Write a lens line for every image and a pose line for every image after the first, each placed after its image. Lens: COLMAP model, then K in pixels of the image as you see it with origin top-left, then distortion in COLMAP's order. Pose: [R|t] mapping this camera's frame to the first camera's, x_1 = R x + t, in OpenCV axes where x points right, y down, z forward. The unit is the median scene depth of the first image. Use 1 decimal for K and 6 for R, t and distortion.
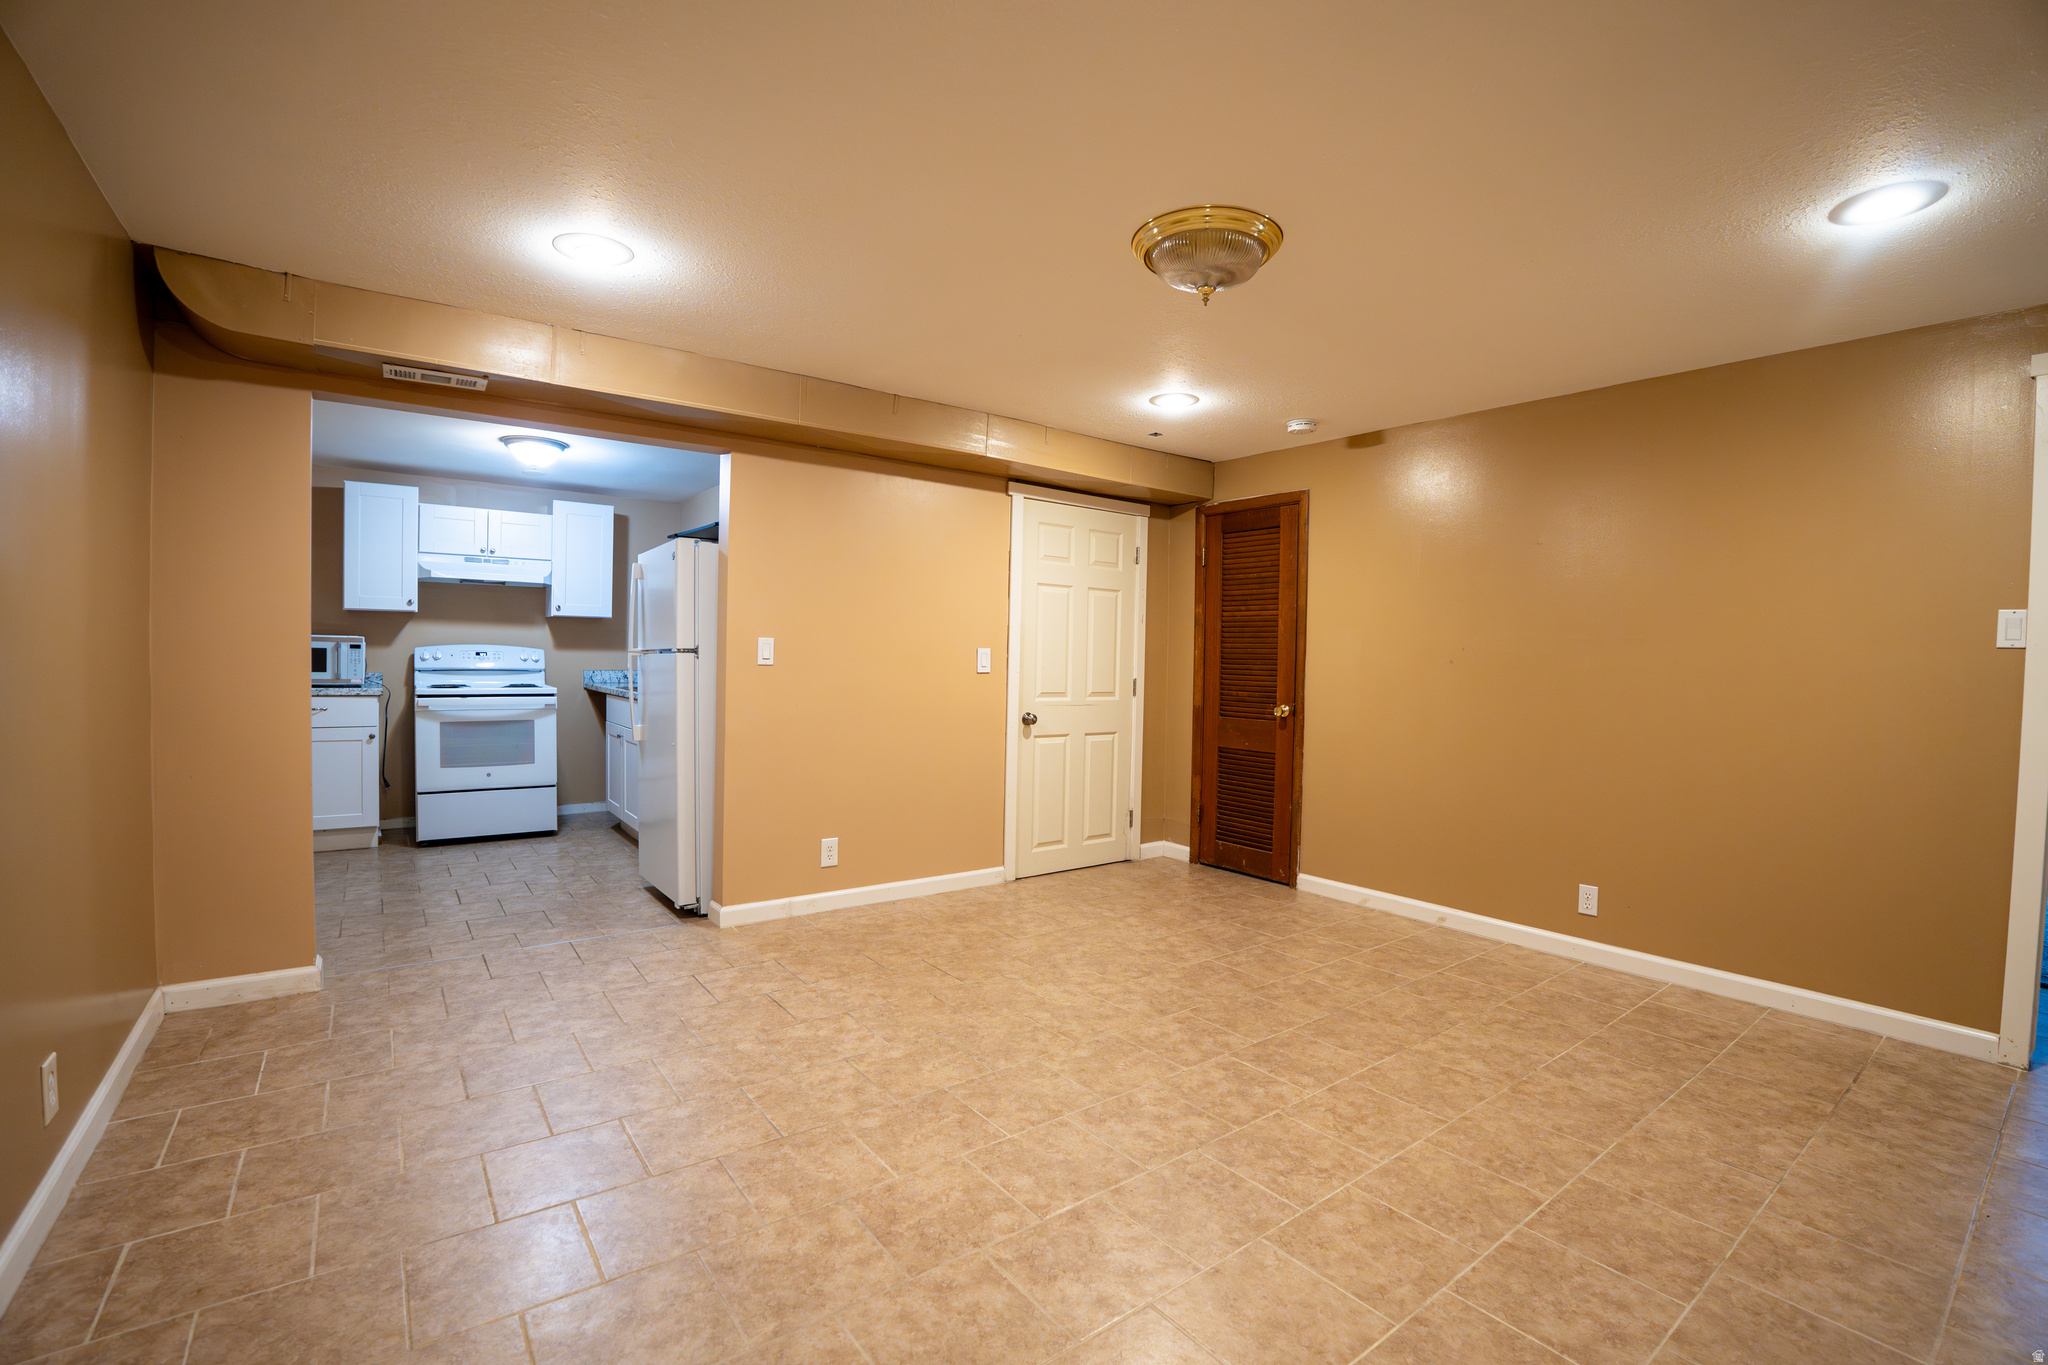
lens RADIAL K [[902.0, 0, 1024.6], [0, 902.0, 685.4], [0, 0, 1]] dist [-0.070046, 0.014321]
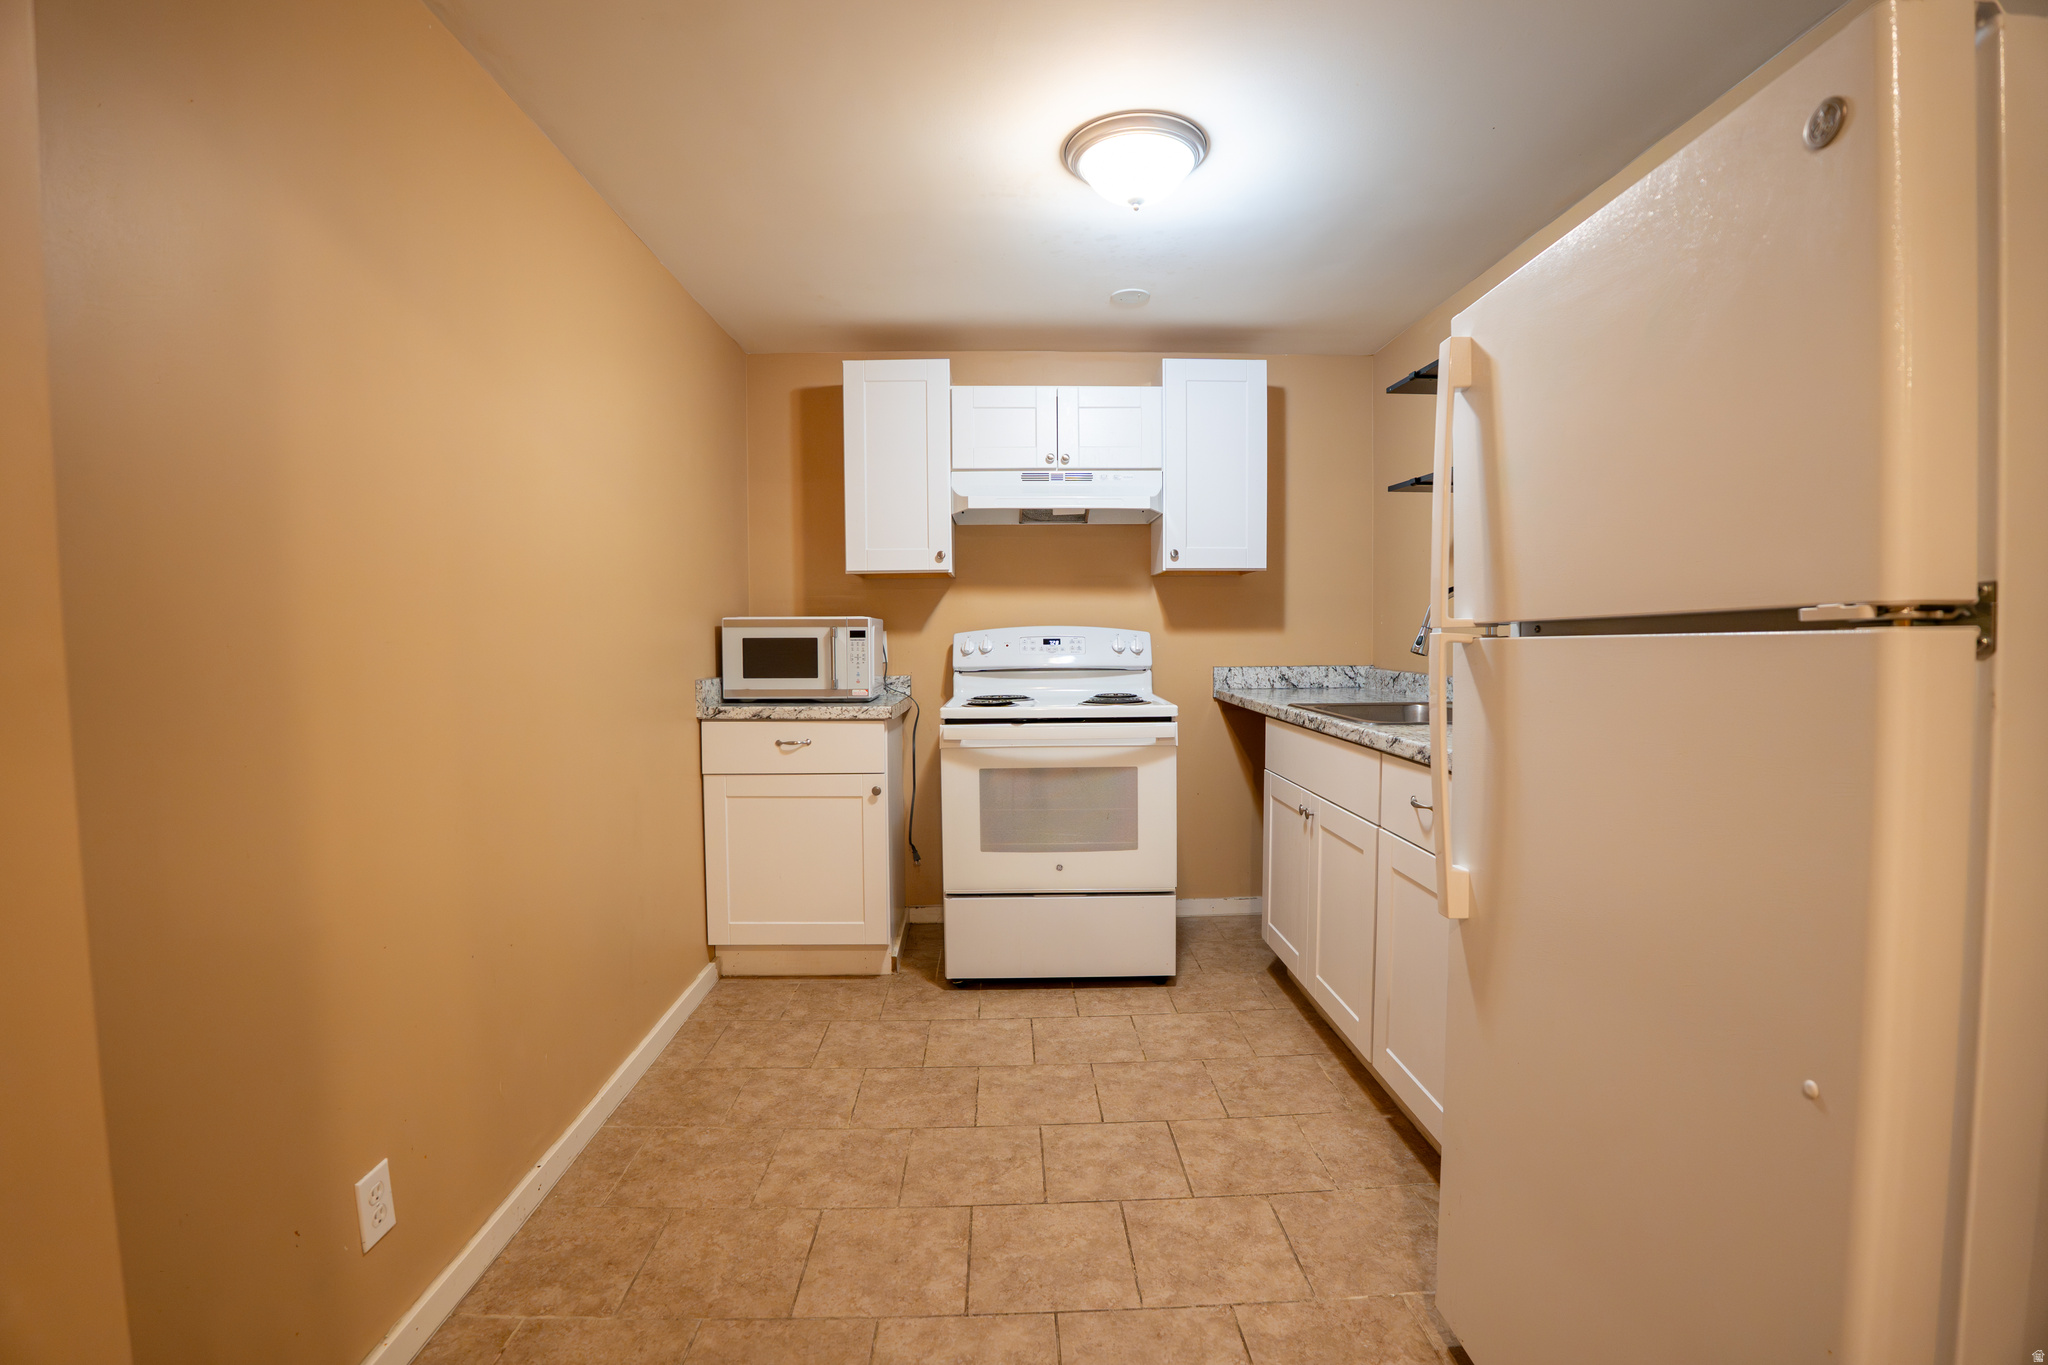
lens RADIAL K [[902.0, 0, 1024.6], [0, 902.0, 685.4], [0, 0, 1]] dist [-0.070046, 0.014321]
pose [[0.817909, 0.006950, -0.575306, -0.312046], [0.005758, 0.999778, 0.020264, -0.020782], [0.575319, -0.019887, 0.817687, 0.541932]]
